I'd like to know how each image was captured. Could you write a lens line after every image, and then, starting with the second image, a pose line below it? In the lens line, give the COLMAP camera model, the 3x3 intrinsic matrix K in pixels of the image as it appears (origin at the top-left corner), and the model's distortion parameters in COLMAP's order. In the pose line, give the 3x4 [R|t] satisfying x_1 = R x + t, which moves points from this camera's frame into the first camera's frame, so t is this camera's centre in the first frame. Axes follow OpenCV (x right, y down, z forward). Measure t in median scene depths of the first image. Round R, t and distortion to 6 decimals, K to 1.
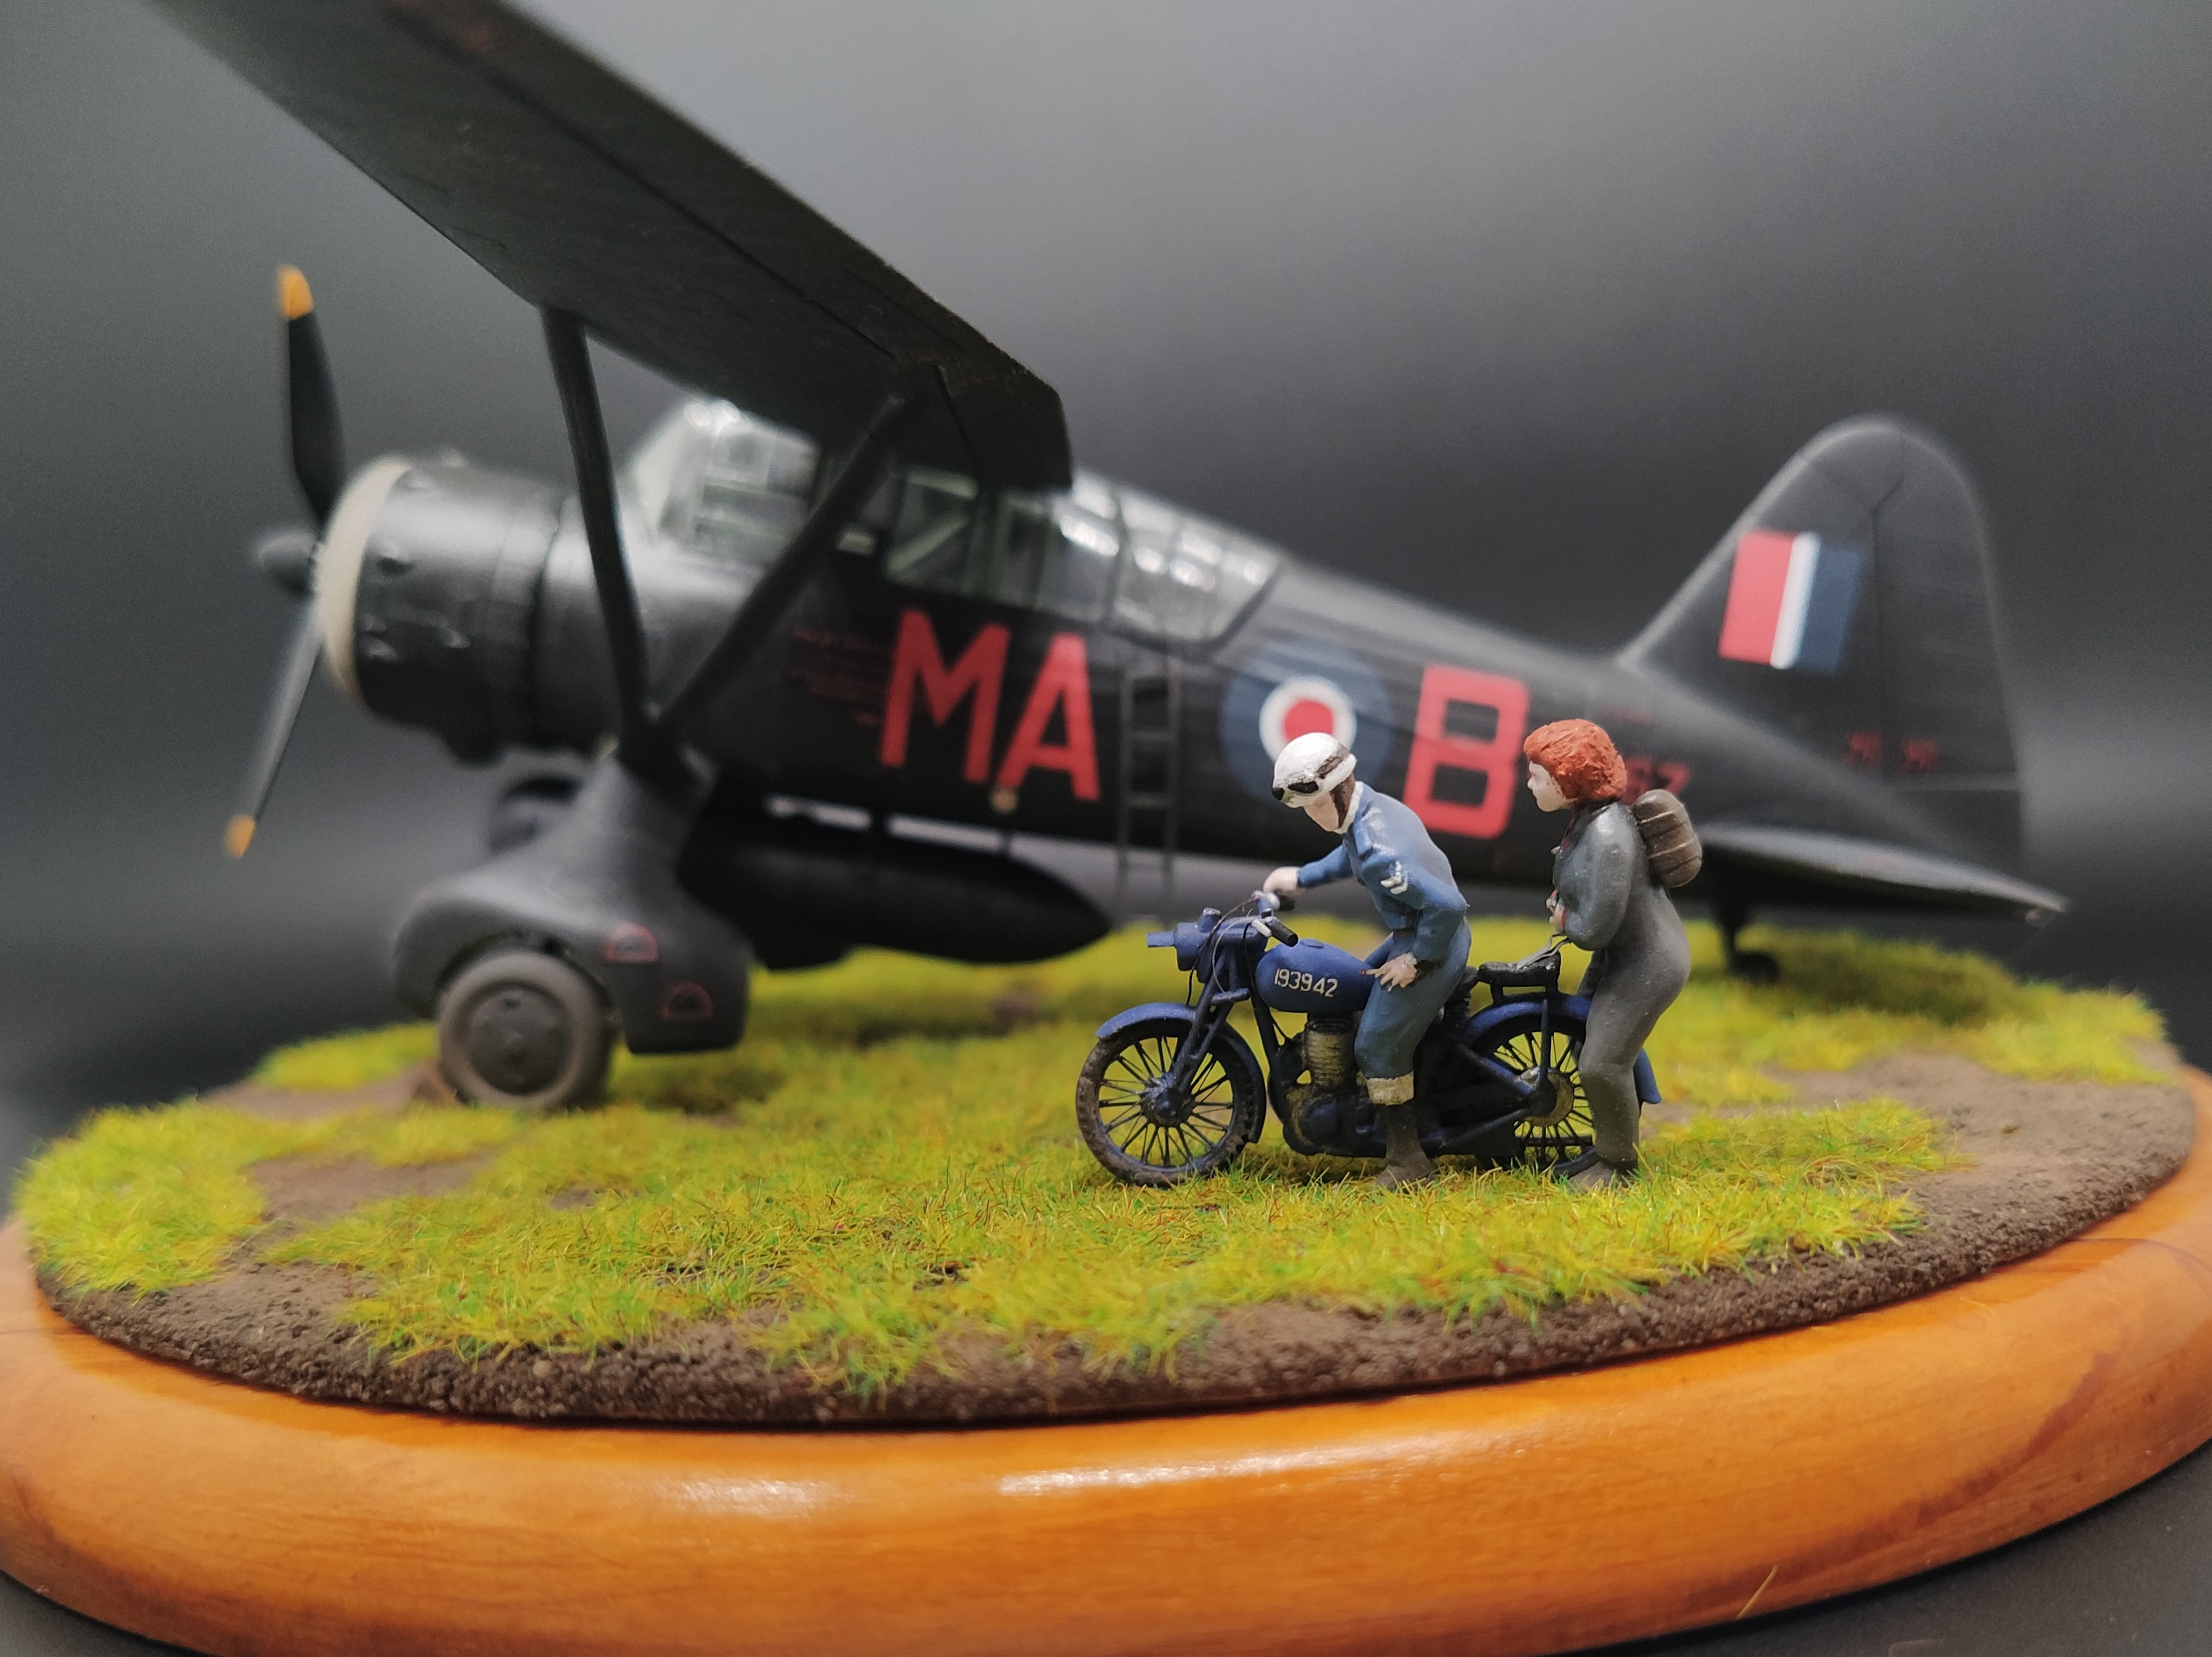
lens RADIAL K [[2303.8, 0, 1196.2], [0, 2303.8, 619.6], [0, 0, 1]] dist [0.038885, -0.124323]
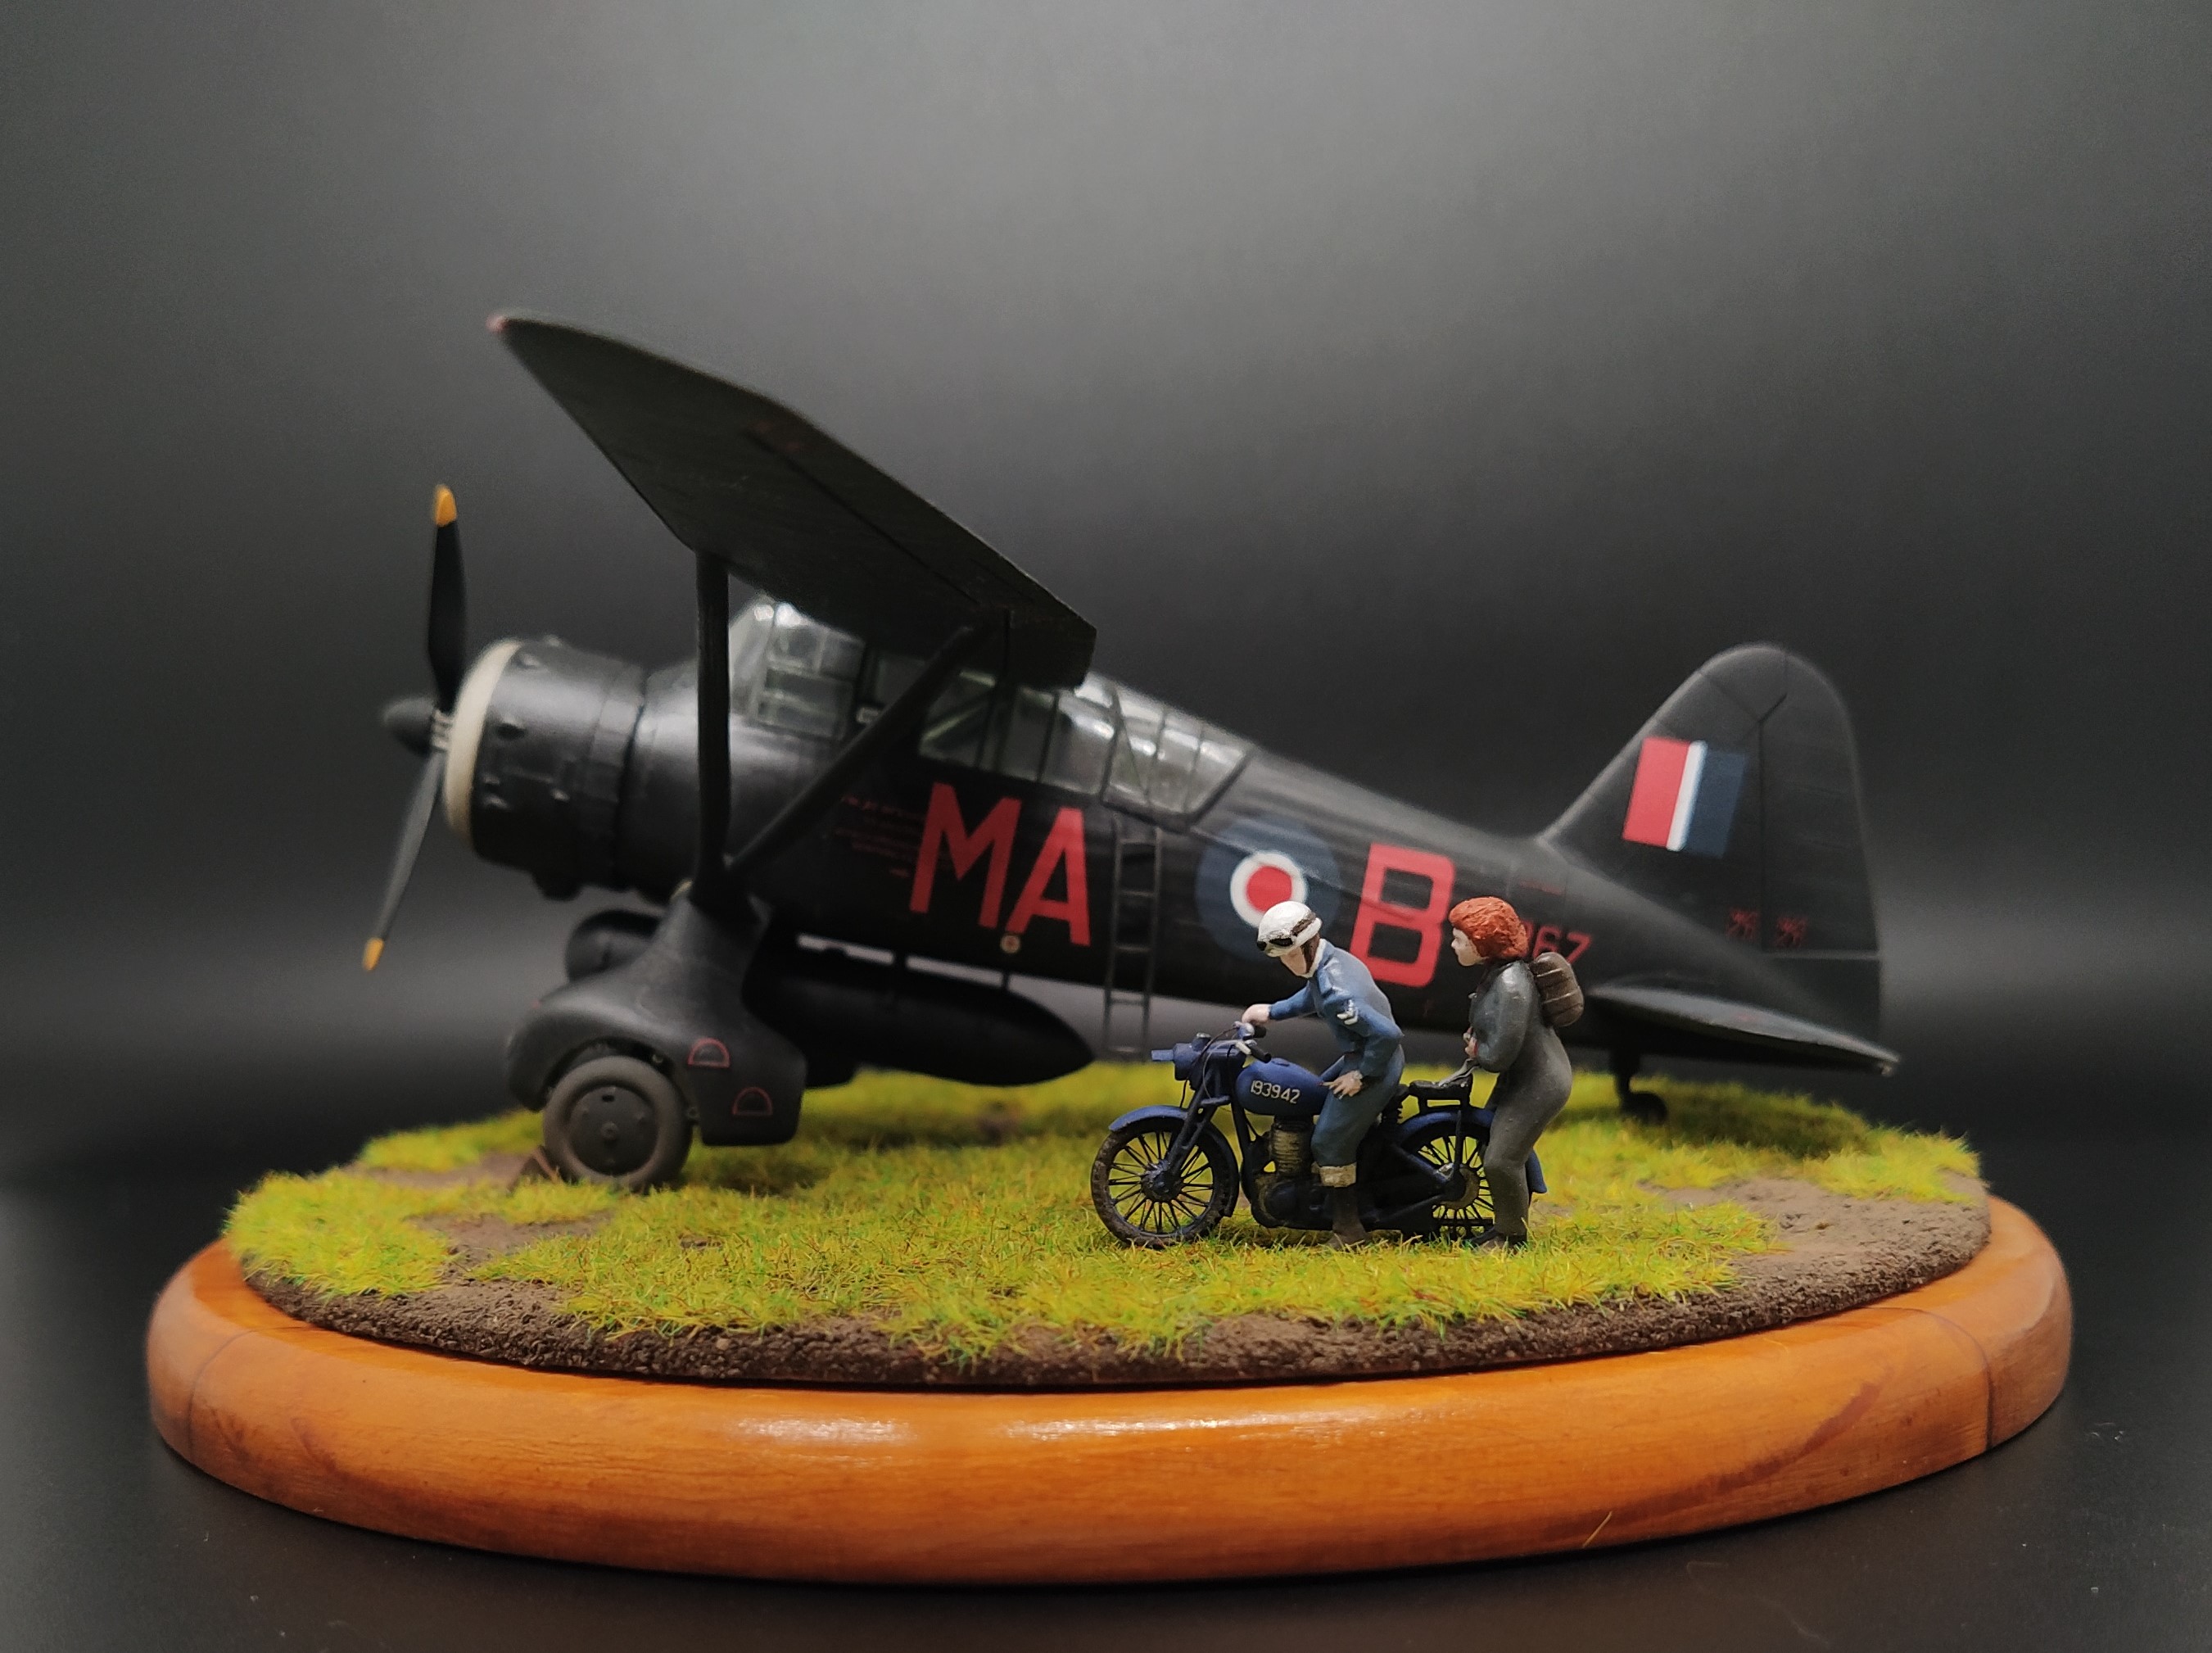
lens RADIAL K [[2289.4, 0, 1106.0], [0, 2289.4, 826.5], [0, 0, 1]] dist [0.007802, 0.001232]
pose [[0.999471, 0.030573, -0.011070, -0.042878], [-0.030298, 0.999248, 0.024211, -0.022177], [0.011802, -0.023863, 0.999646, -0.320565]]
